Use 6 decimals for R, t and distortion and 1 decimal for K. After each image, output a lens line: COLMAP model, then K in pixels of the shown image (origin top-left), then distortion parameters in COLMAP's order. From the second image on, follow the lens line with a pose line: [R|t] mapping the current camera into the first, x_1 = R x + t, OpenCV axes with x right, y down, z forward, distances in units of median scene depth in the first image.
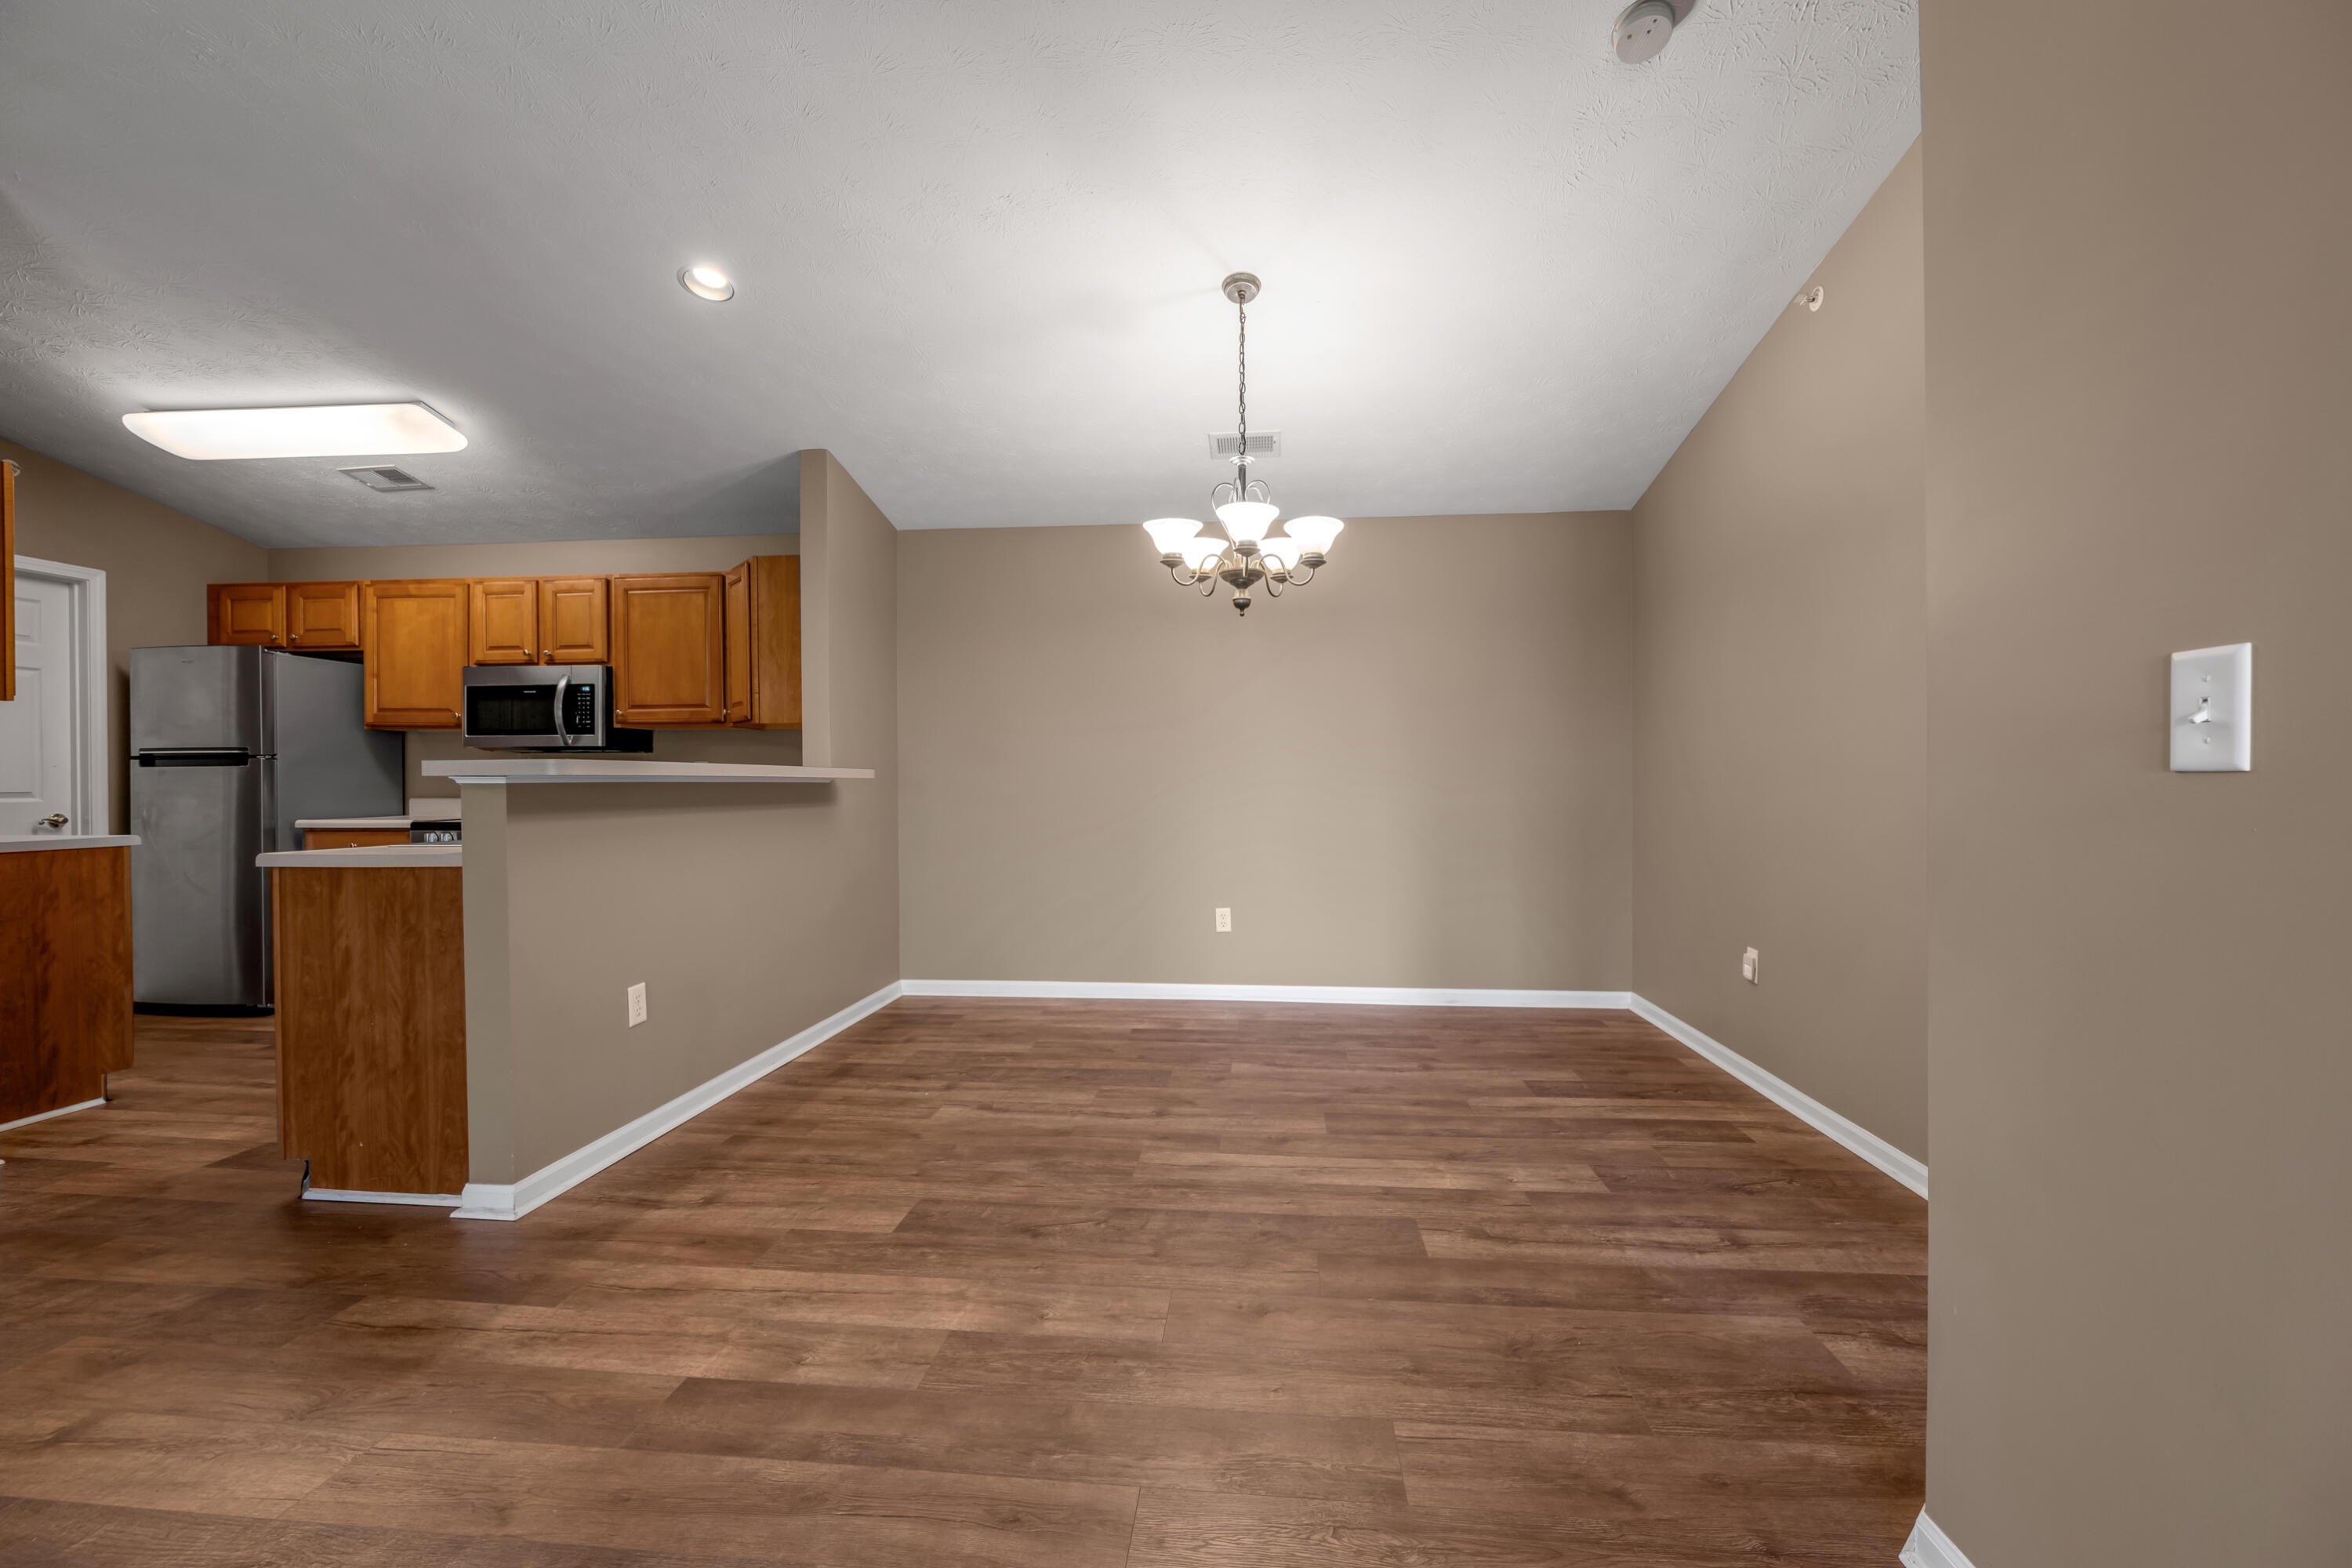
lens RADIAL K [[937.7, 0, 1181.4], [0, 937.7, 786.9], [0, 0, 1]] dist [-0.005480, -0.000228]
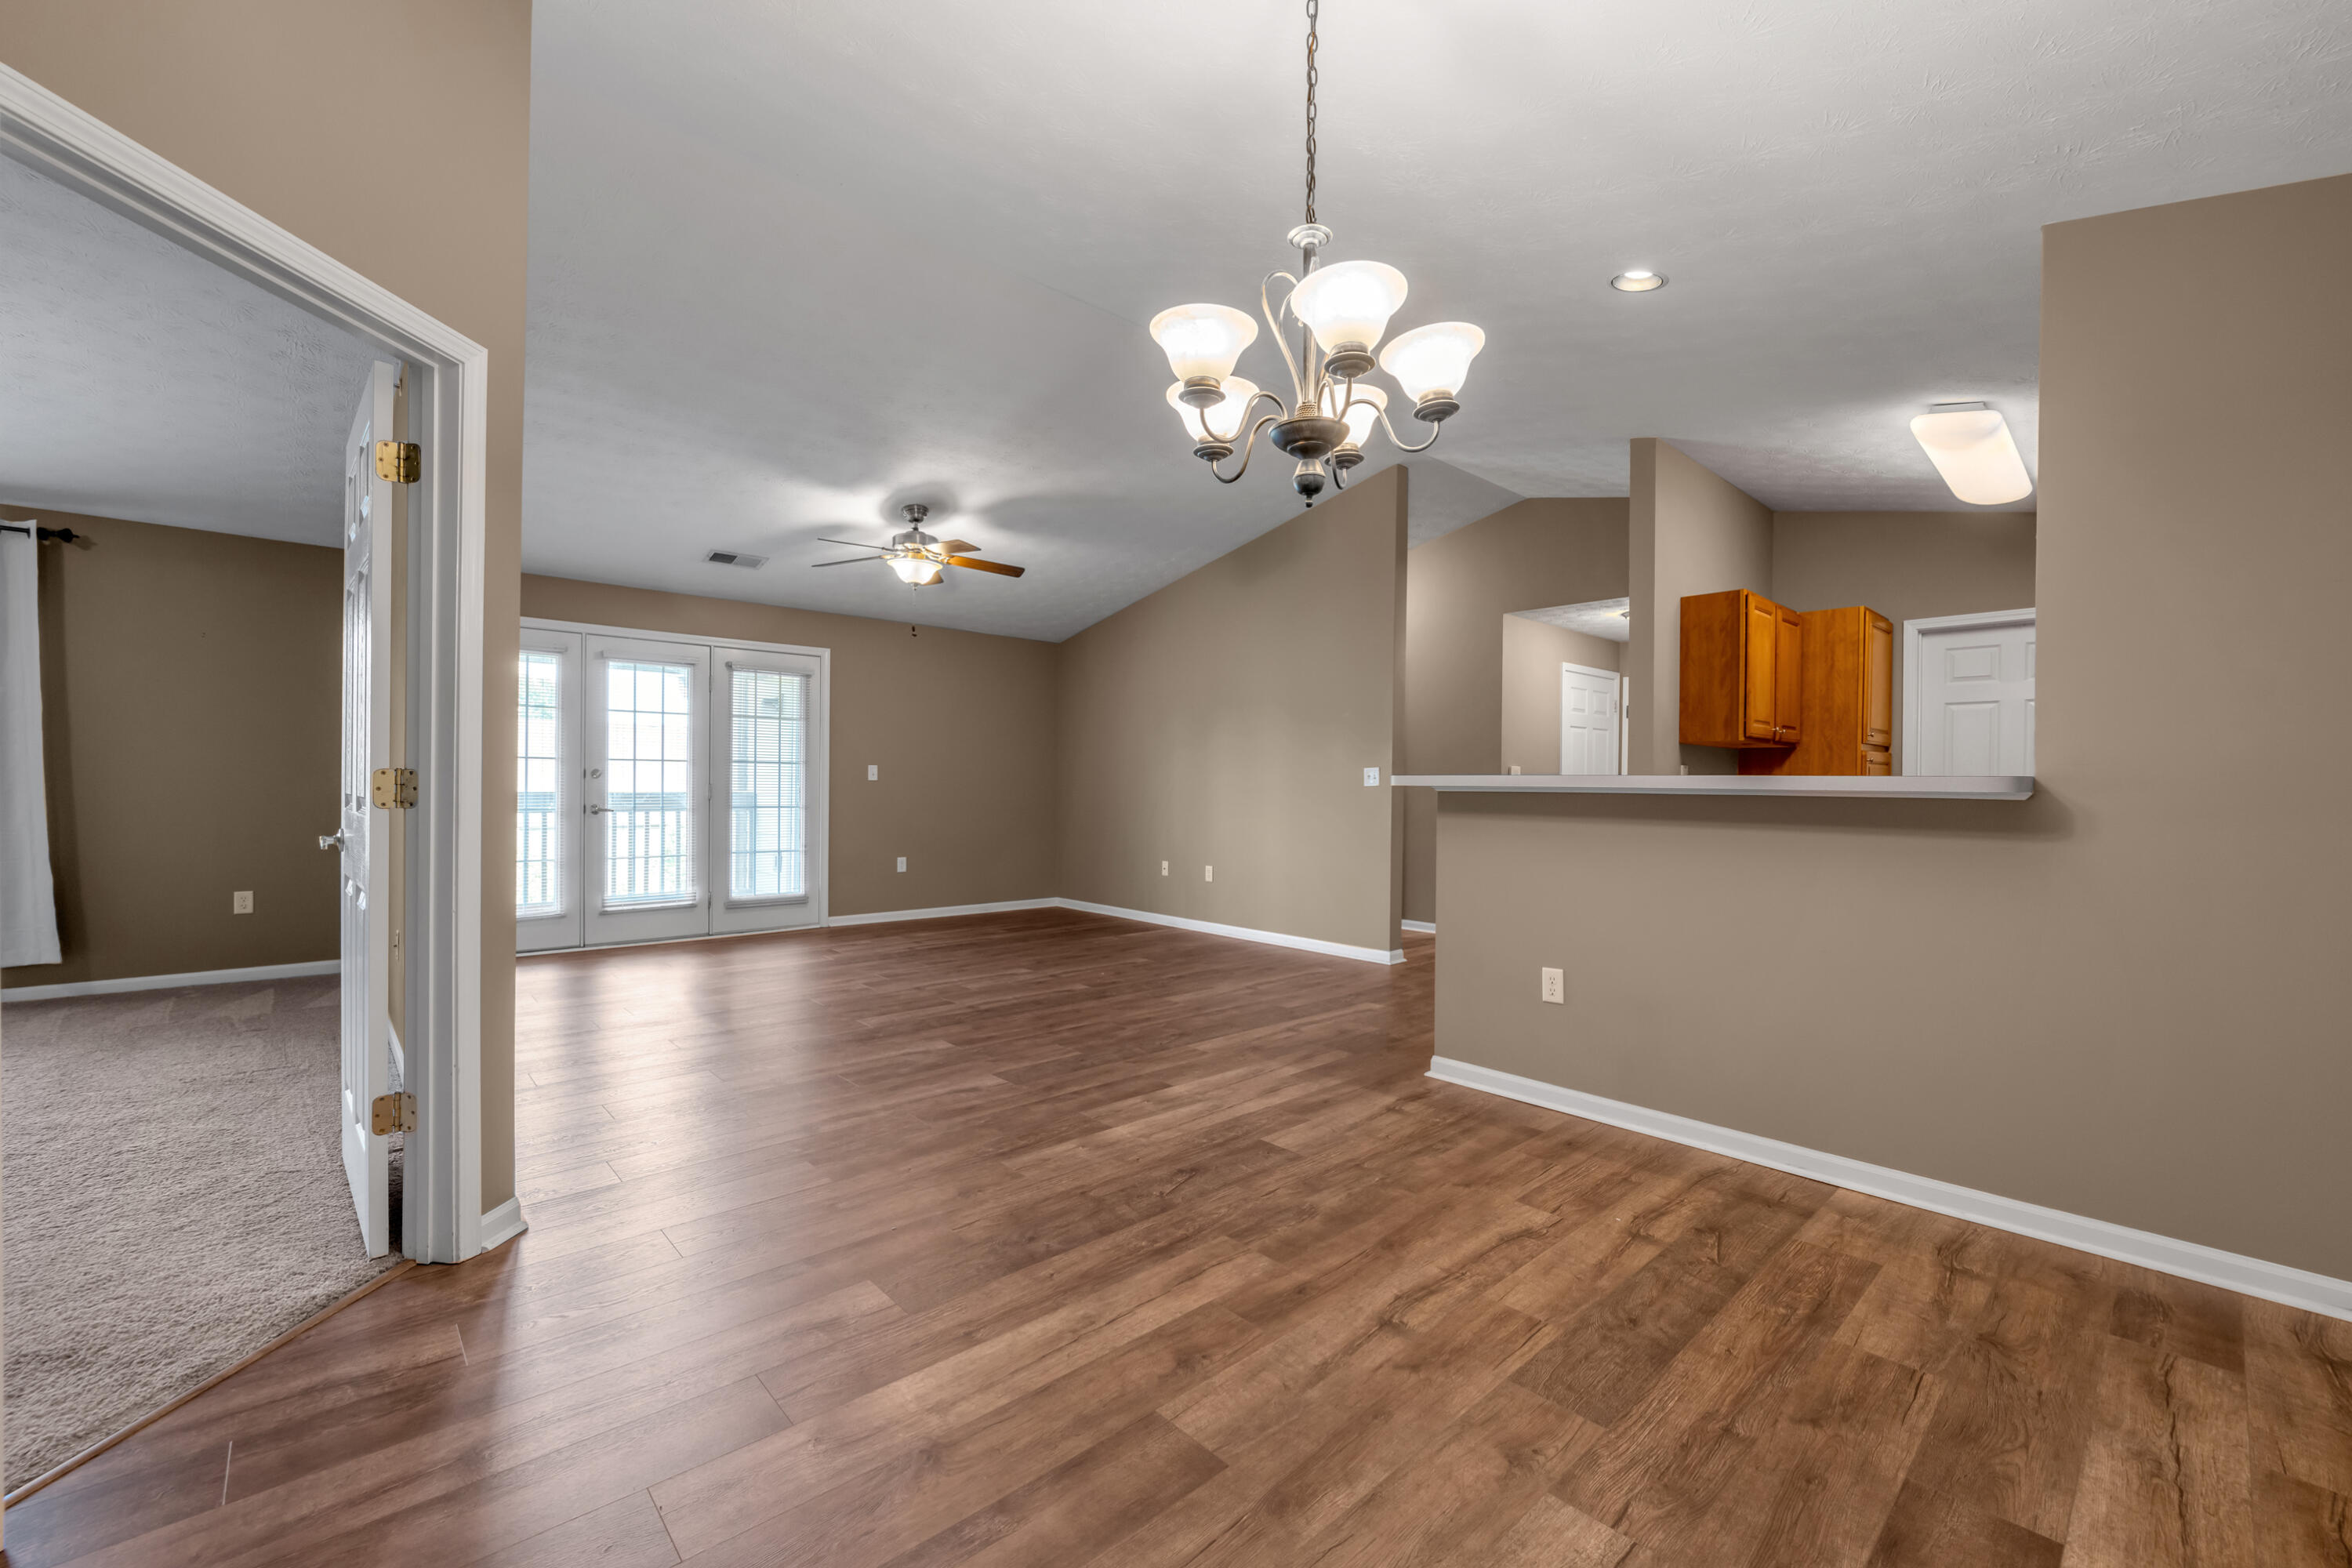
lens RADIAL K [[954.1, 0, 1183.0], [0, 954.1, 789.8], [0, 0, 1]] dist [0.002594, -0.004721]
pose [[-0.668392, -0.000727, -0.743809, 0.505077], [-0.013627, 0.999844, 0.011268, -0.012757], [0.743684, 0.017668, -0.668298, 1.221066]]
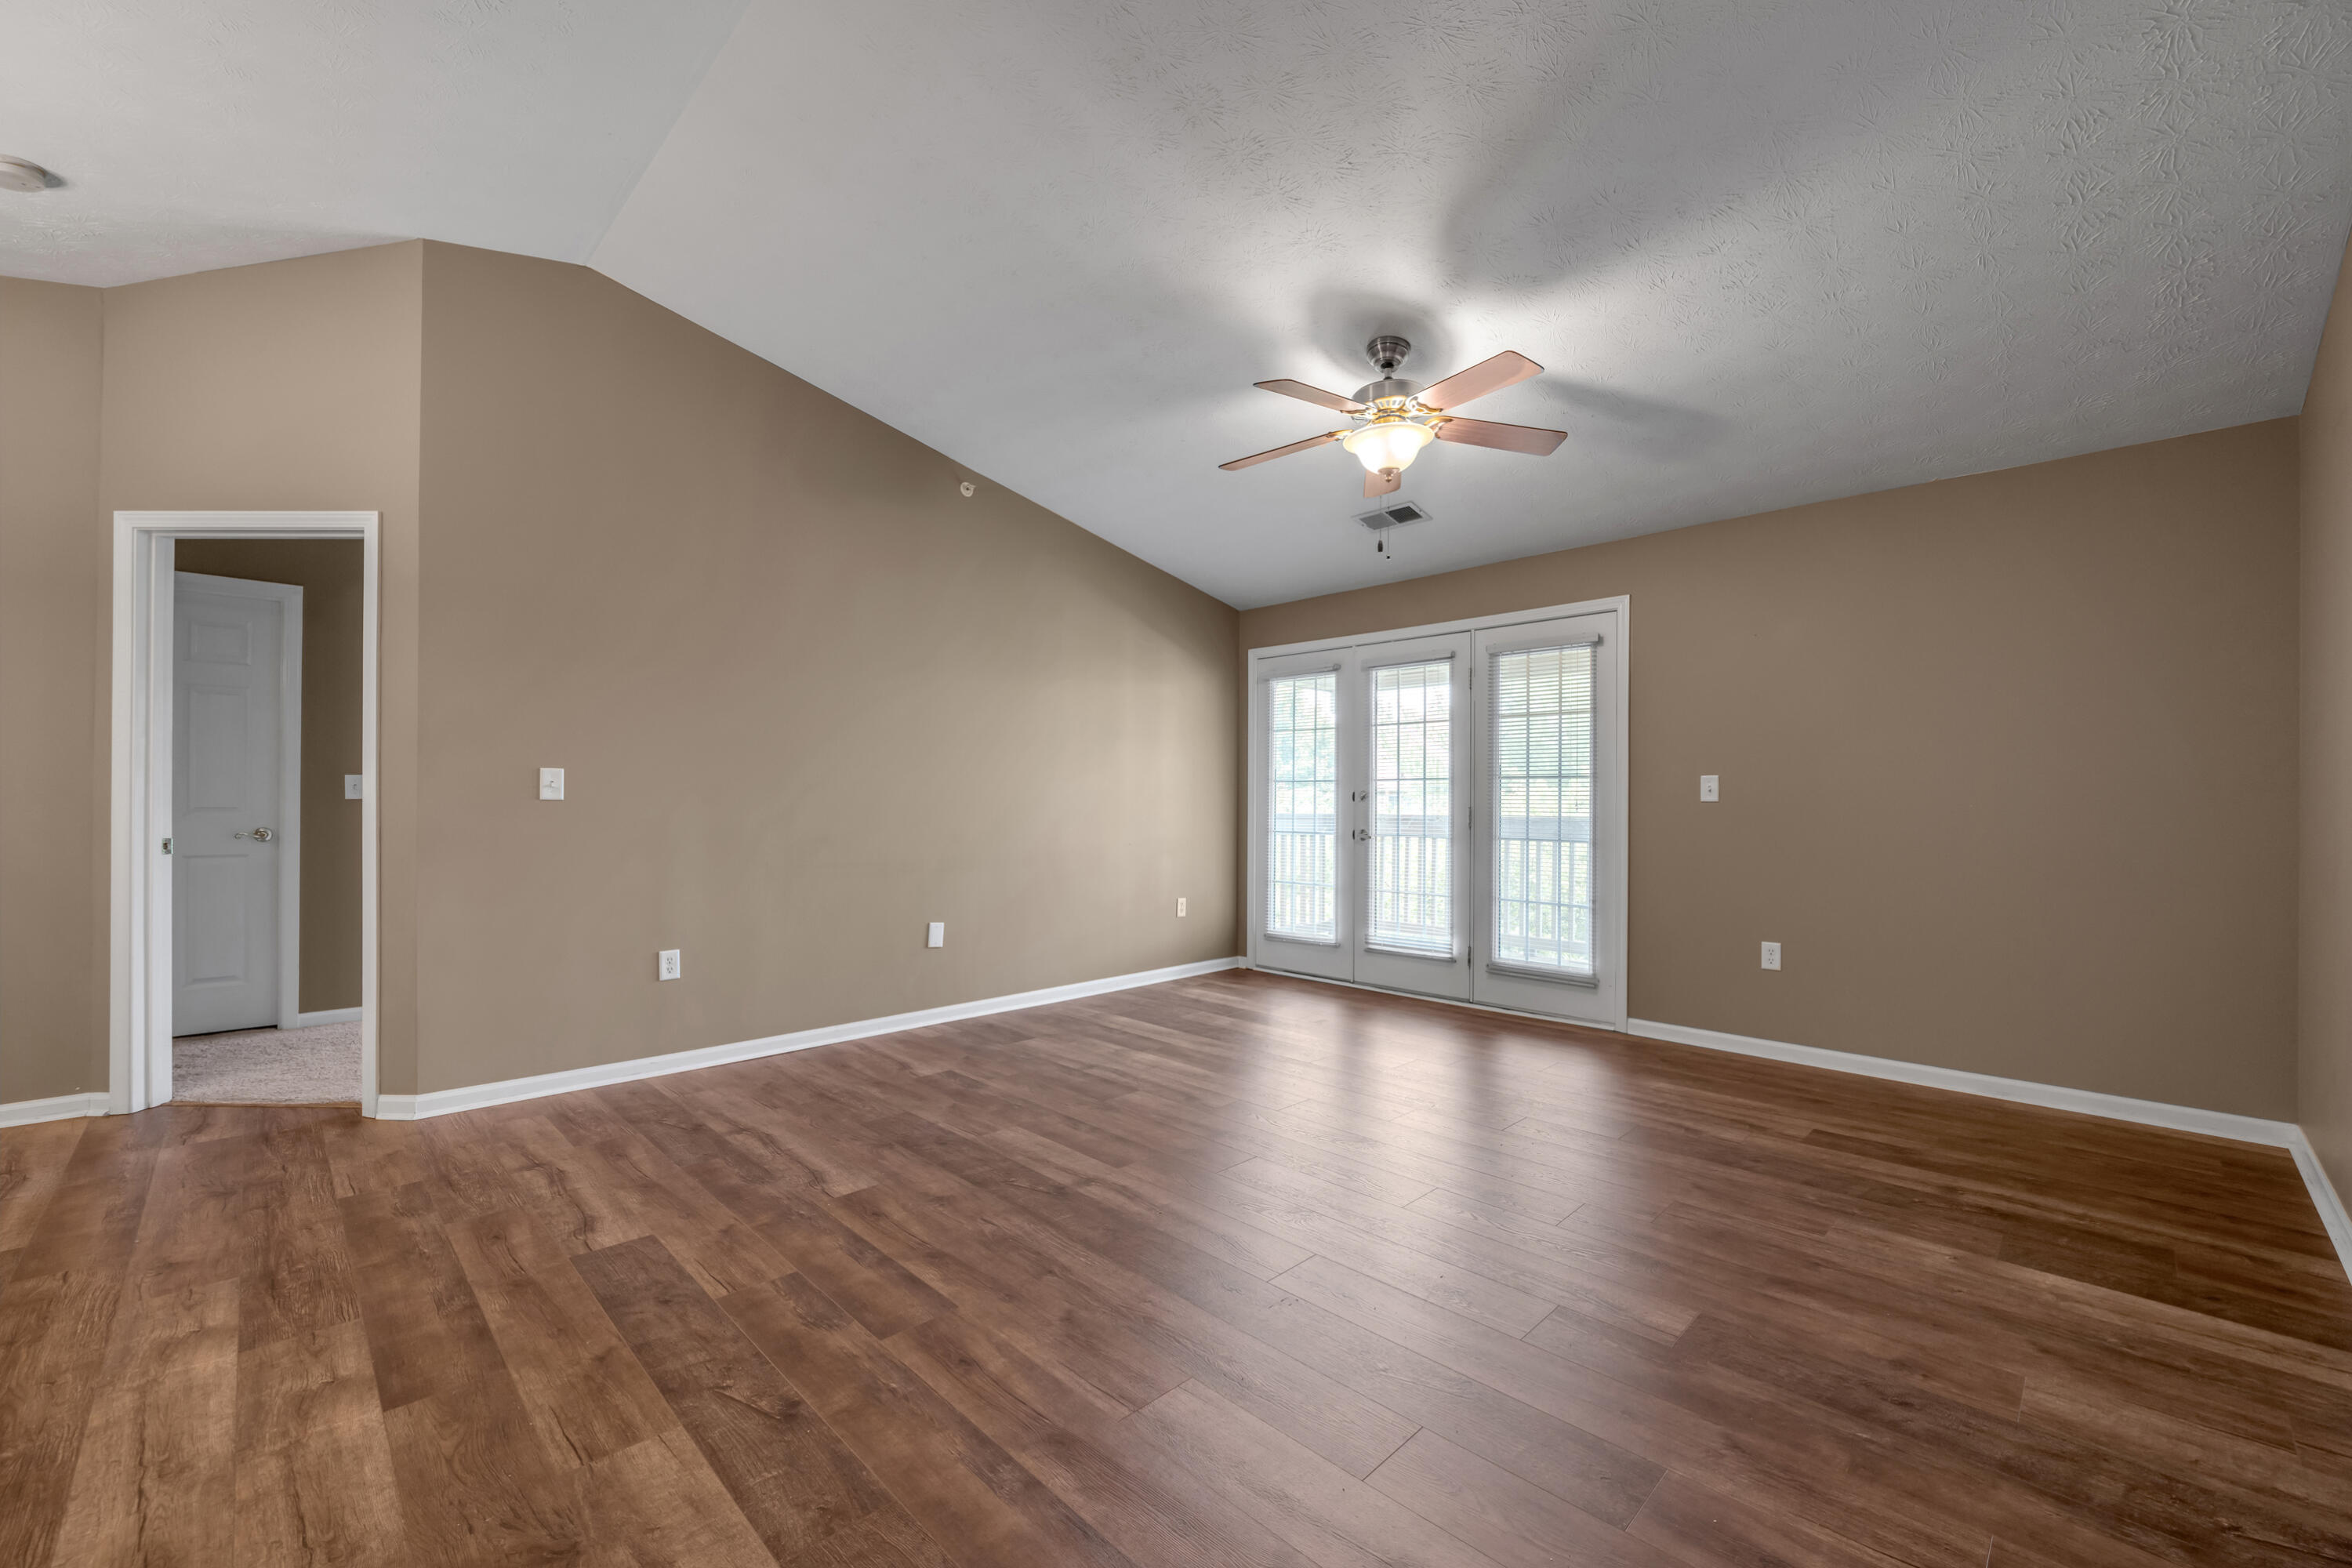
lens RADIAL K [[941.6, 0, 1190.9], [0, 941.6, 801.0], [0, 0, 1]] dist [-0.006874, -0.000057]
pose [[-0.770877, -0.001562, 0.636982, -0.931748], [0.001553, 0.999989, 0.004332, -0.006836], [-0.636982, 0.004329, -0.770867, 0.625615]]
